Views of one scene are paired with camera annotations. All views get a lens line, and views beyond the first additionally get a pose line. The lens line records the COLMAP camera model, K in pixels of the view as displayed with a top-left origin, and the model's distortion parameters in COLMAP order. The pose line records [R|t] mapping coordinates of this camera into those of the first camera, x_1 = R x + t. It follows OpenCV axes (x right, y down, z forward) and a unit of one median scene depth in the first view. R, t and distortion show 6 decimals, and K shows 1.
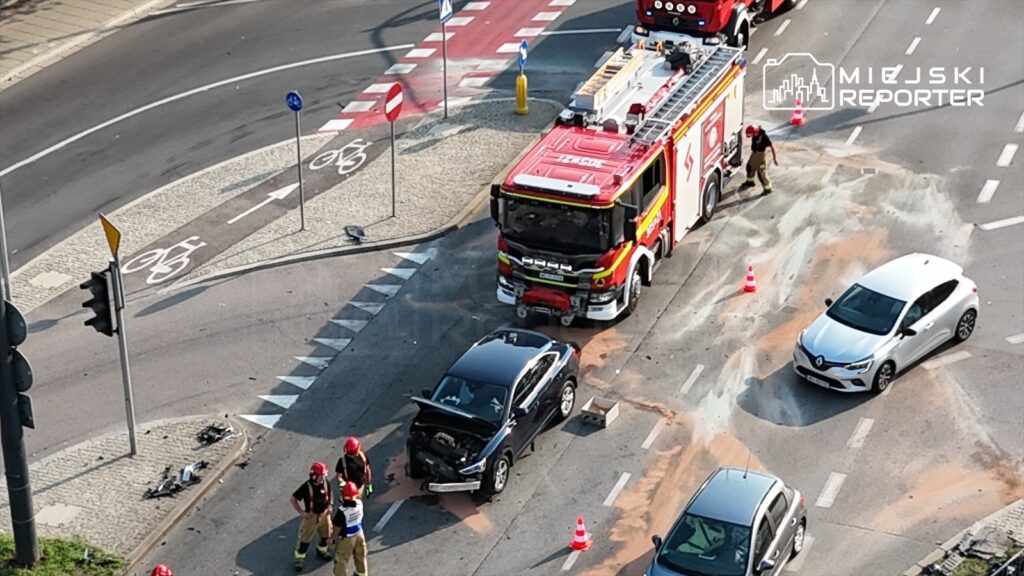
lens RADIAL K [[2044.5, 0, 512.0], [0, 2044.5, 288.0], [0, 0, 1]] dist [0.059126, 0.077428]
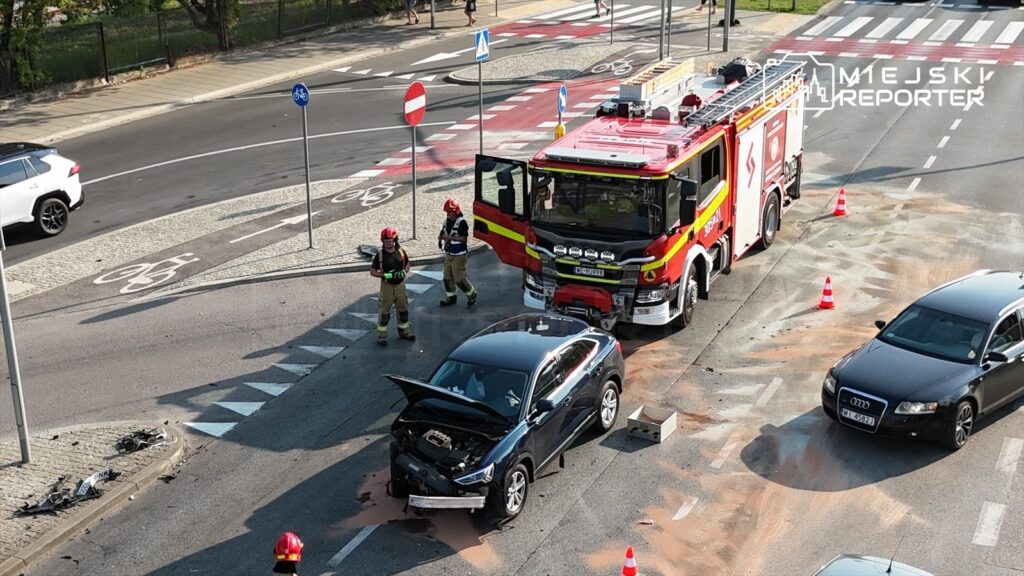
lens RADIAL K [[1388.2, 0, 512.0], [0, 1388.2, 288.0], [0, 0, 1]] dist [0.116780, -0.339353]
pose [[0.999228, 0.014971, -0.036330, 0.008638], [-0.019669, 0.990969, -0.132638, 0.075509], [0.034016, 0.133250, 0.990498, 0.453016]]
